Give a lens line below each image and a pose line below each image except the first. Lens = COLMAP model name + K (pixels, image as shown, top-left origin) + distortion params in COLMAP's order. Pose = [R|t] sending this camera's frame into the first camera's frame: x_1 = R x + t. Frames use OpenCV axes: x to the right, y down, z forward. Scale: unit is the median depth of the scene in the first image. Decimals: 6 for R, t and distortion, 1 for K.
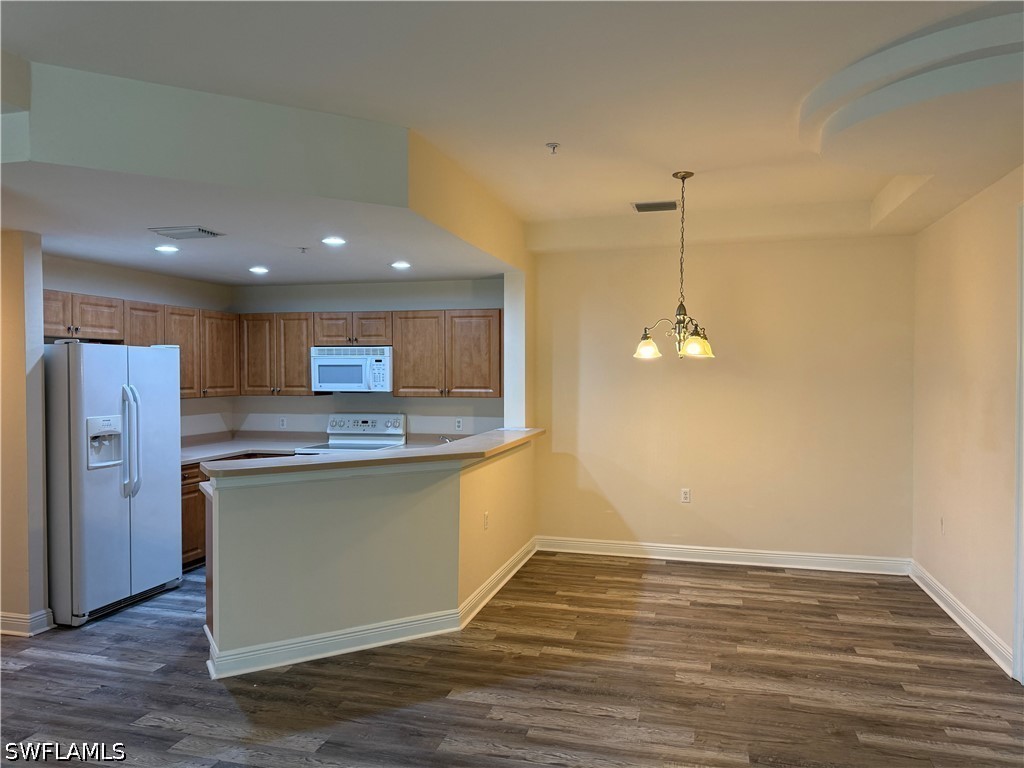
lens RADIAL K [[718.0, 0, 510.1], [0, 718.0, 385.1], [0, 0, 1]] dist [0.018755, -0.001244]
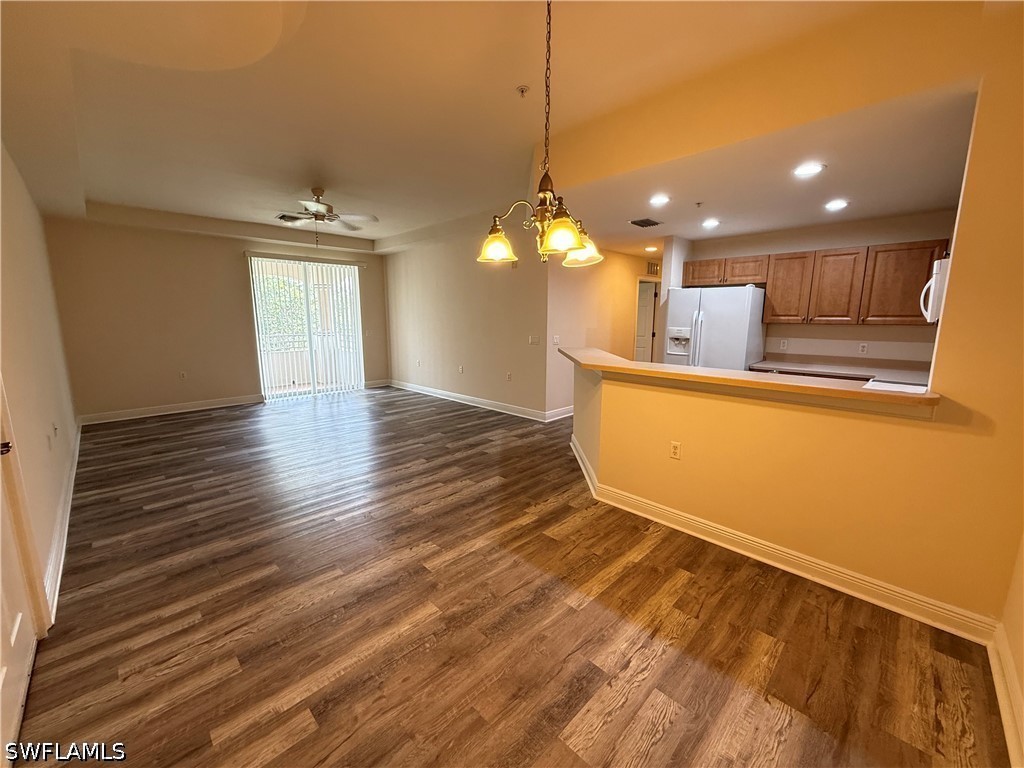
lens RADIAL K [[409.9, 0, 507.1], [0, 409.9, 383.6], [0, 0, 1]] dist [0.000281, -0.000013]
pose [[-0.497750, 0.140473, -0.855869, 0.663839], [-0.025984, 0.983939, 0.176604, 0.010681], [0.866931, 0.110144, -0.486105, 1.297463]]
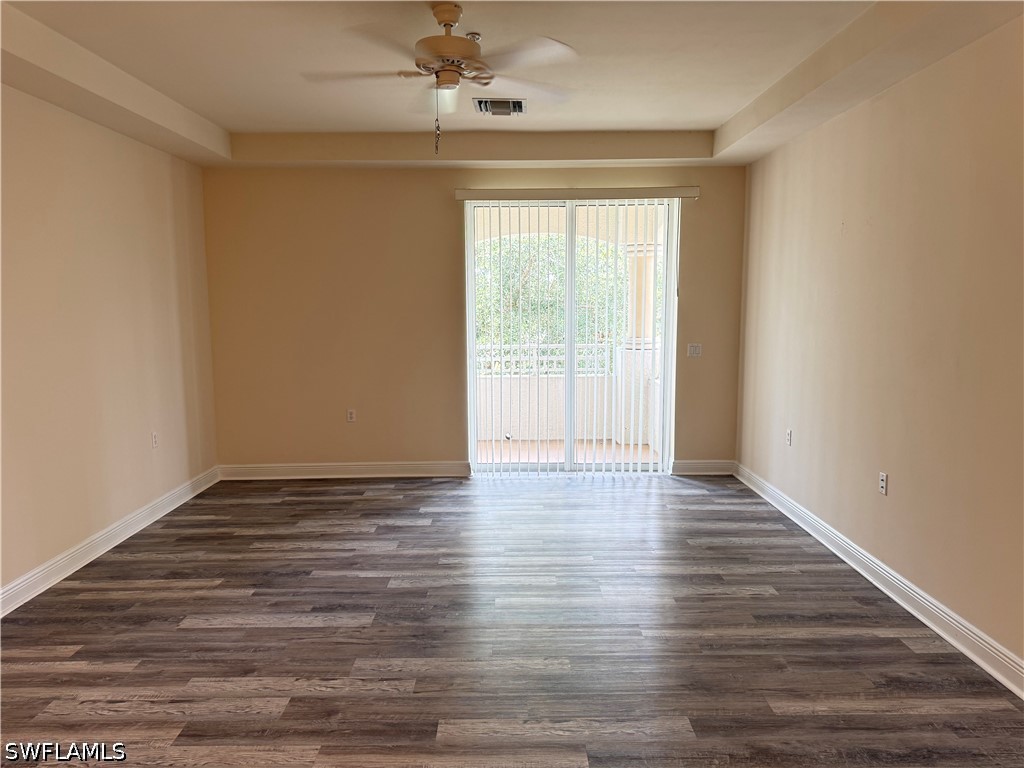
lens RADIAL K [[718.0, 0, 506.7], [0, 718.0, 402.2], [0, 0, 1]] dist [0.018755, -0.001244]
pose [[-0.963330, 0.044053, -0.264678, 0.072272], [-0.002427, 0.984959, 0.172769, -0.014612], [0.268308, 0.167076, -0.948734, 1.076301]]
